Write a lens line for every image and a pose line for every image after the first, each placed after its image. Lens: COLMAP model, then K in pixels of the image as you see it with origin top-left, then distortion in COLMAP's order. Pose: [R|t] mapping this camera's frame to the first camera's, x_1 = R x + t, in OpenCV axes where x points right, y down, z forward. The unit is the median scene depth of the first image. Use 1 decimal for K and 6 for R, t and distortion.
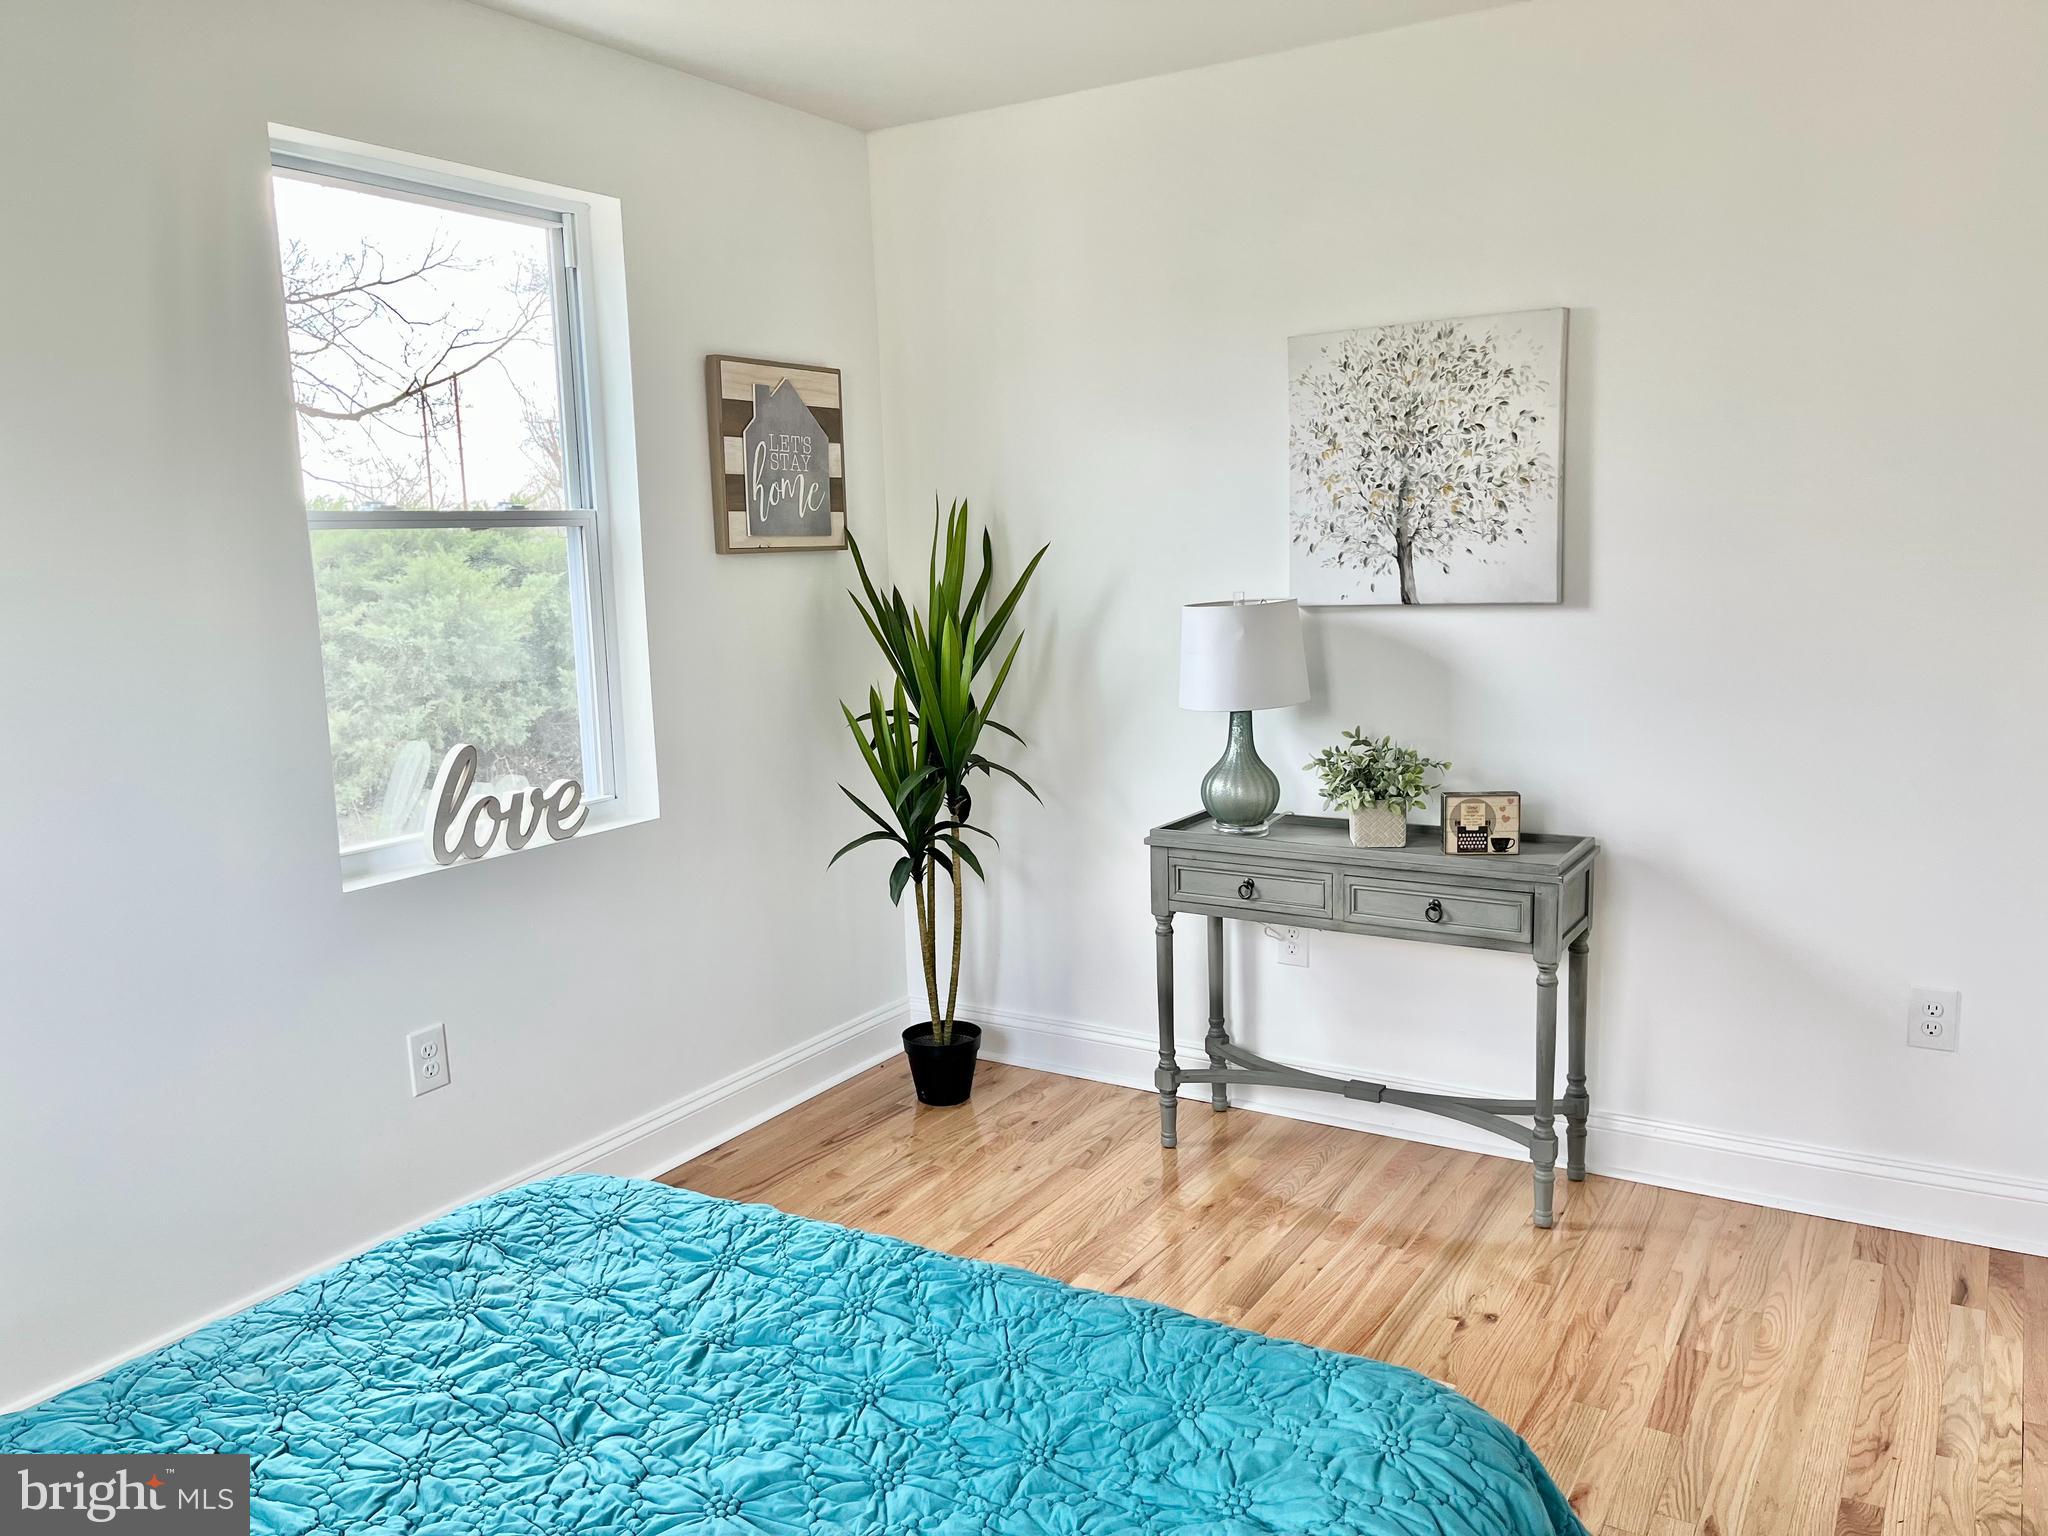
lens RADIAL K [[1554.8, 0, 1024.3], [0, 1554.8, 767.9], [0, 0, 1]] dist [0.011210, 0.004858]
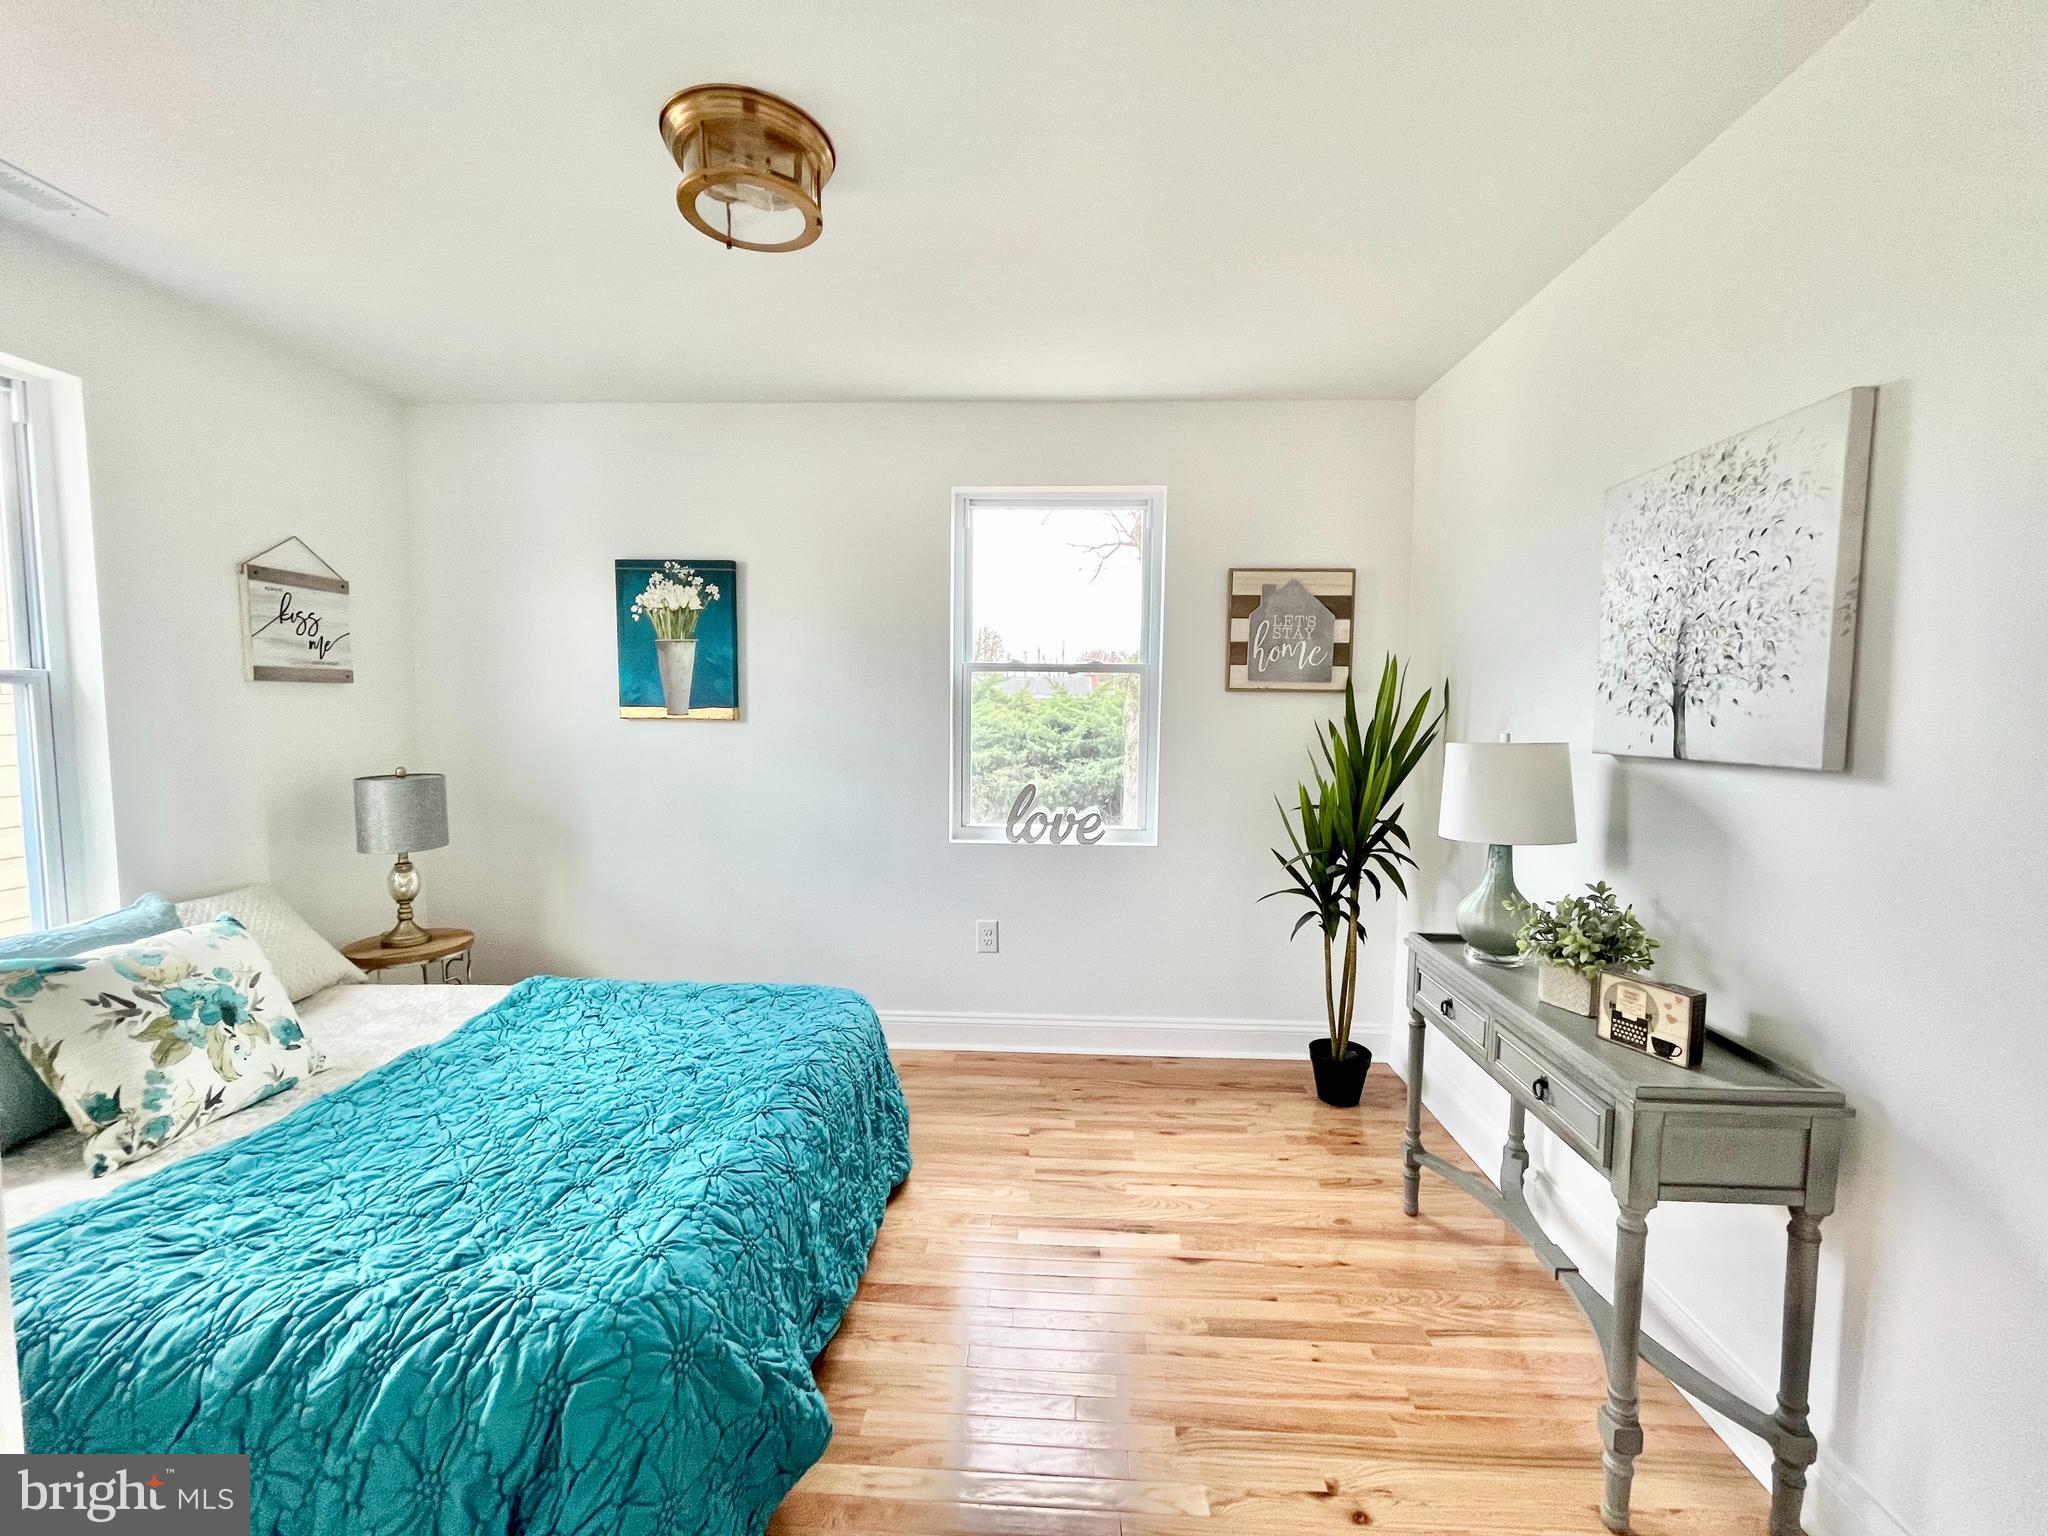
lens RADIAL K [[830.9, 0, 1027.3], [0, 830.9, 761.9], [0, 0, 1]] dist [-0.008383, -0.000258]
pose [[0.482342, 0.093443, -0.870985, 0.491074], [-0.155925, 0.987574, 0.019602, -0.055340], [0.861994, 0.126353, 0.490919, 0.449759]]
